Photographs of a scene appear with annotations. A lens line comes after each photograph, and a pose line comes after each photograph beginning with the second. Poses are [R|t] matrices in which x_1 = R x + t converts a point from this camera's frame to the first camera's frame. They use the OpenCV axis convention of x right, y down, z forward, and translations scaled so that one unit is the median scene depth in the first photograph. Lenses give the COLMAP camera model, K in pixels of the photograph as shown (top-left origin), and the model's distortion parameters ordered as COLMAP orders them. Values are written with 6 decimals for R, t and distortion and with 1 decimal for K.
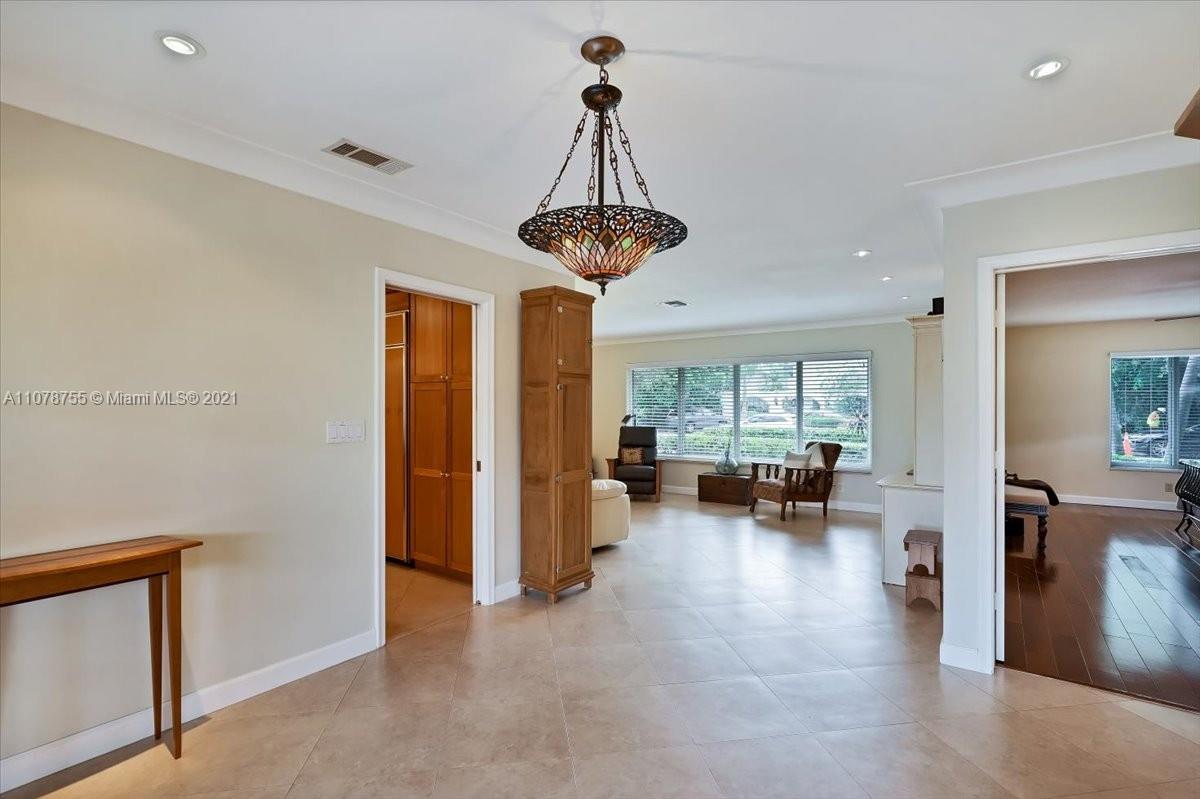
lens RADIAL K [[554.0, 0, 617.6], [0, 554.0, 405.6], [0, 0, 1]] dist [0.001875, 0.000392]
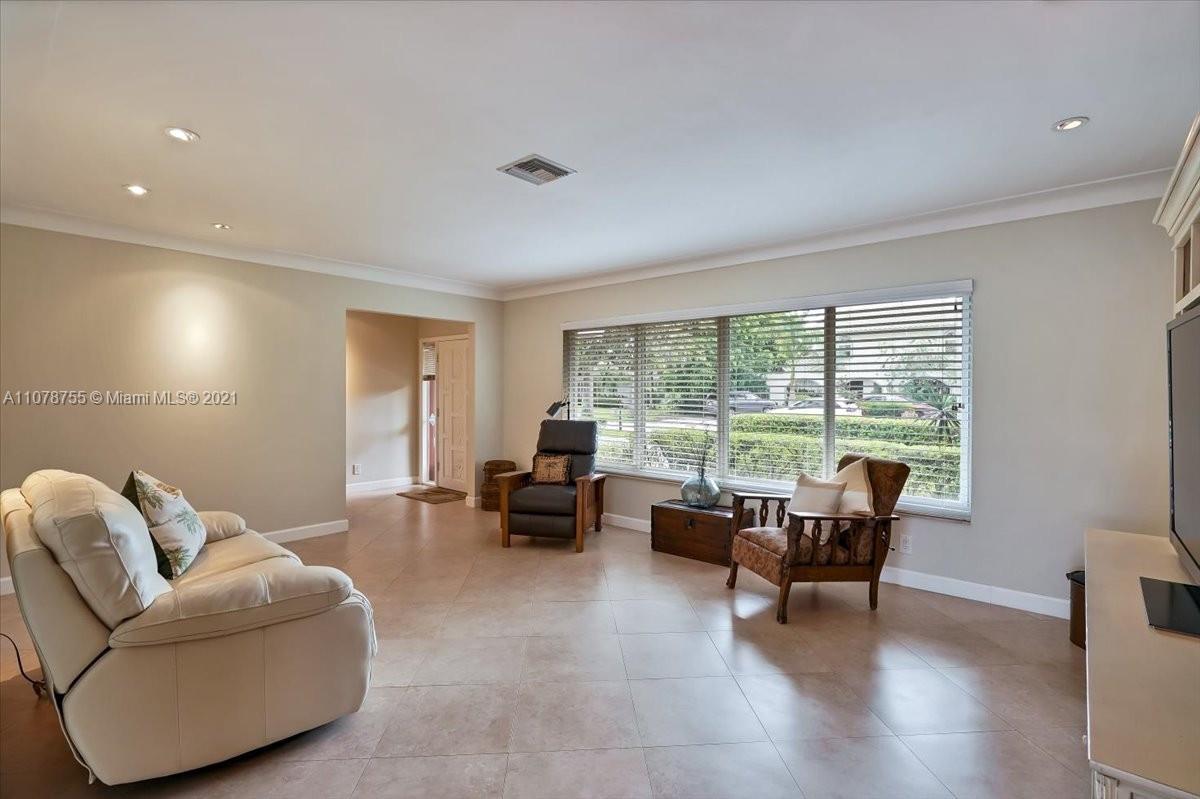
lens RADIAL K [[576.6, 0, 600.0], [0, 576.6, 399.5], [0, 0, 1]] dist [-0.001526, -0.000025]
pose [[0.994526, 0.003958, -0.104419, 0.163707], [-0.002047, 0.999829, 0.018399, 0.001841], [0.104474, -0.018085, 0.994363, 0.411876]]
